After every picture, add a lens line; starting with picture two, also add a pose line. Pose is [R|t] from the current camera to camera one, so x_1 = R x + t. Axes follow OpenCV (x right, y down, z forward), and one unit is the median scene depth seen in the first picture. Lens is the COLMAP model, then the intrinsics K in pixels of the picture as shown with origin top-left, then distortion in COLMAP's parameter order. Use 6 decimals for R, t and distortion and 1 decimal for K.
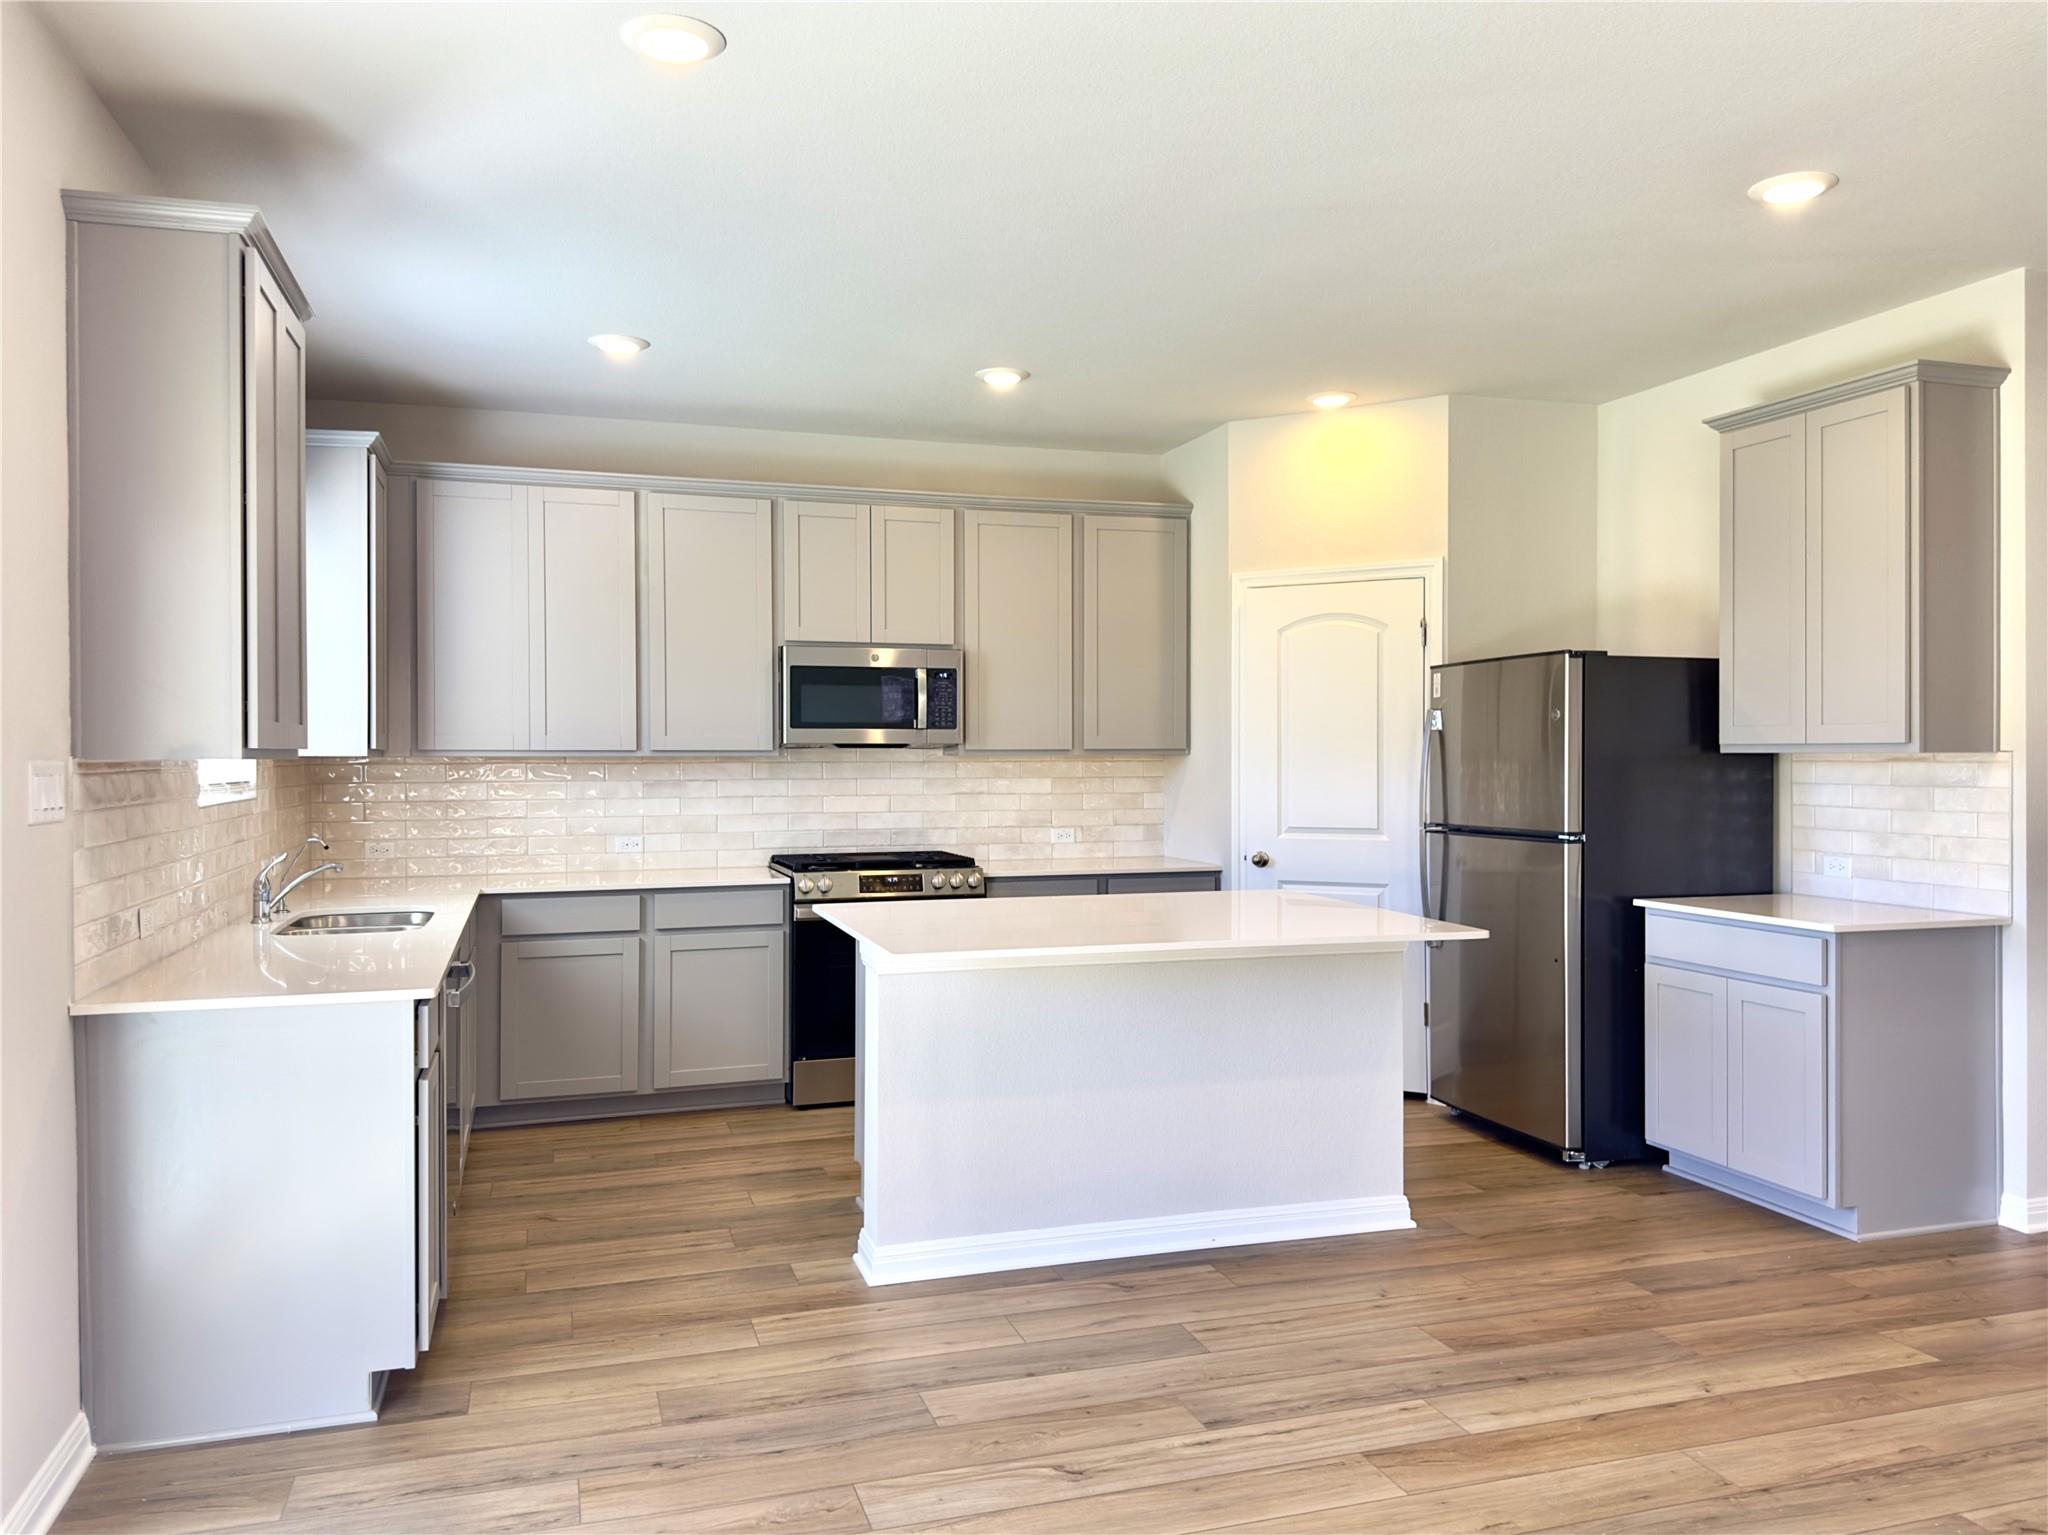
lens RADIAL K [[1526.0, 0, 1014.5], [0, 1526.0, 763.5], [0, 0, 1]] dist [0.003460, -0.007175]
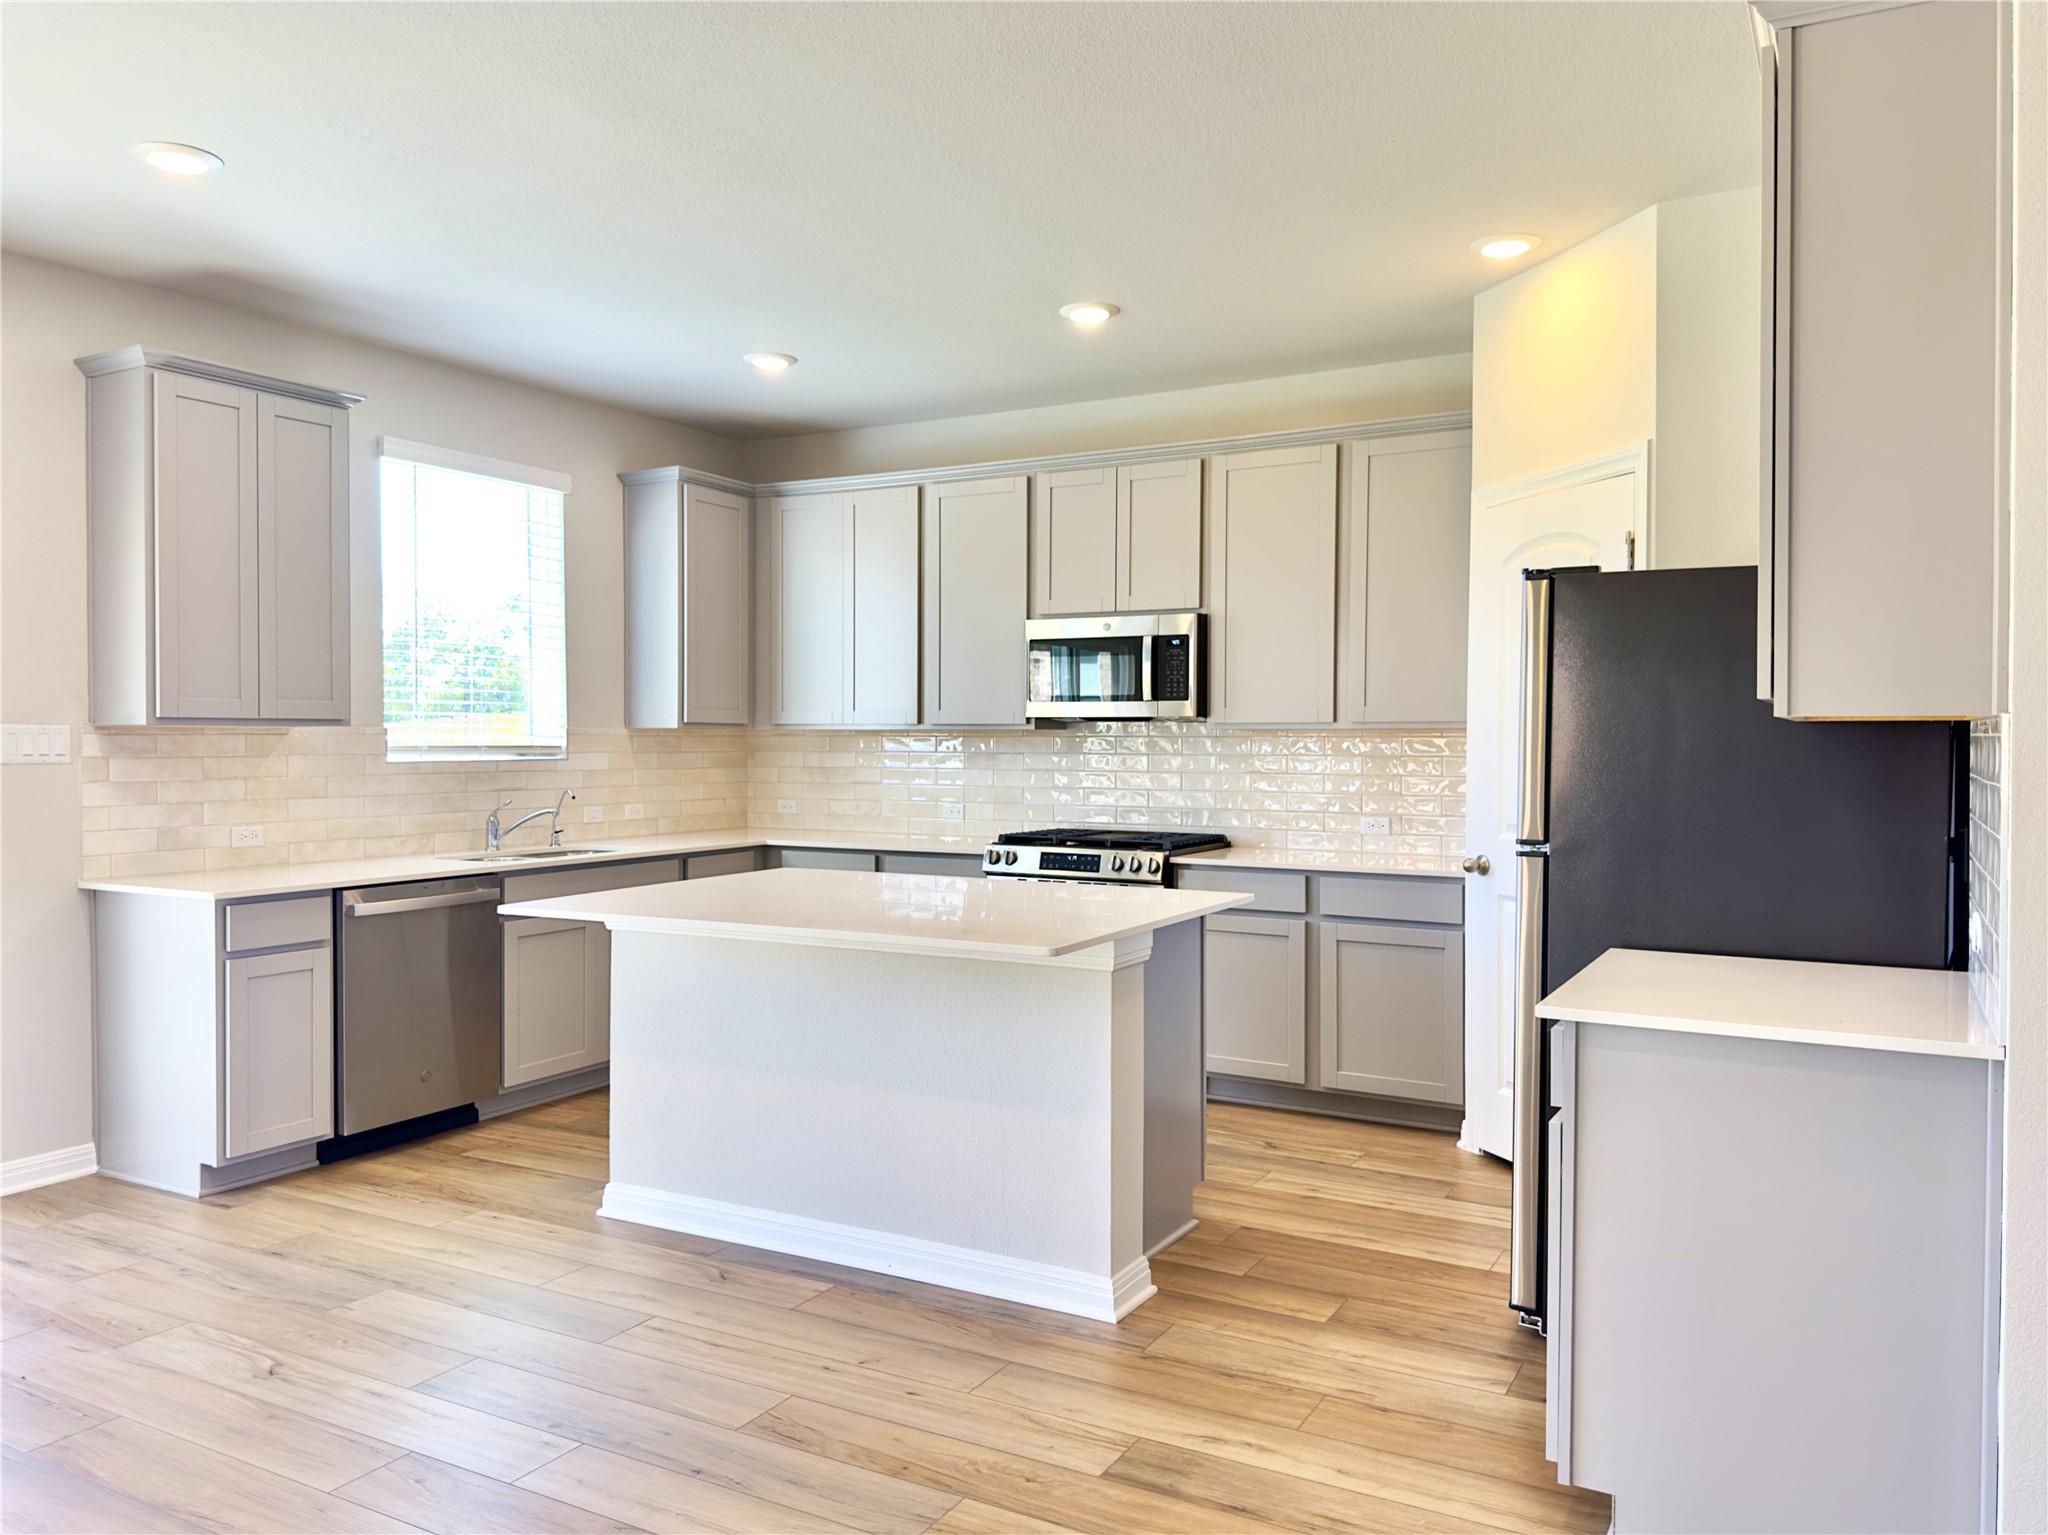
lens RADIAL K [[1526.0, 0, 1014.5], [0, 1526.0, 763.5], [0, 0, 1]] dist [0.003460, -0.007175]
pose [[0.688812, 0.018108, -0.724714, 0.824090], [-0.012573, 0.999836, 0.013031, 0.006645], [0.724831, 0.000136, 0.688927, 0.440894]]
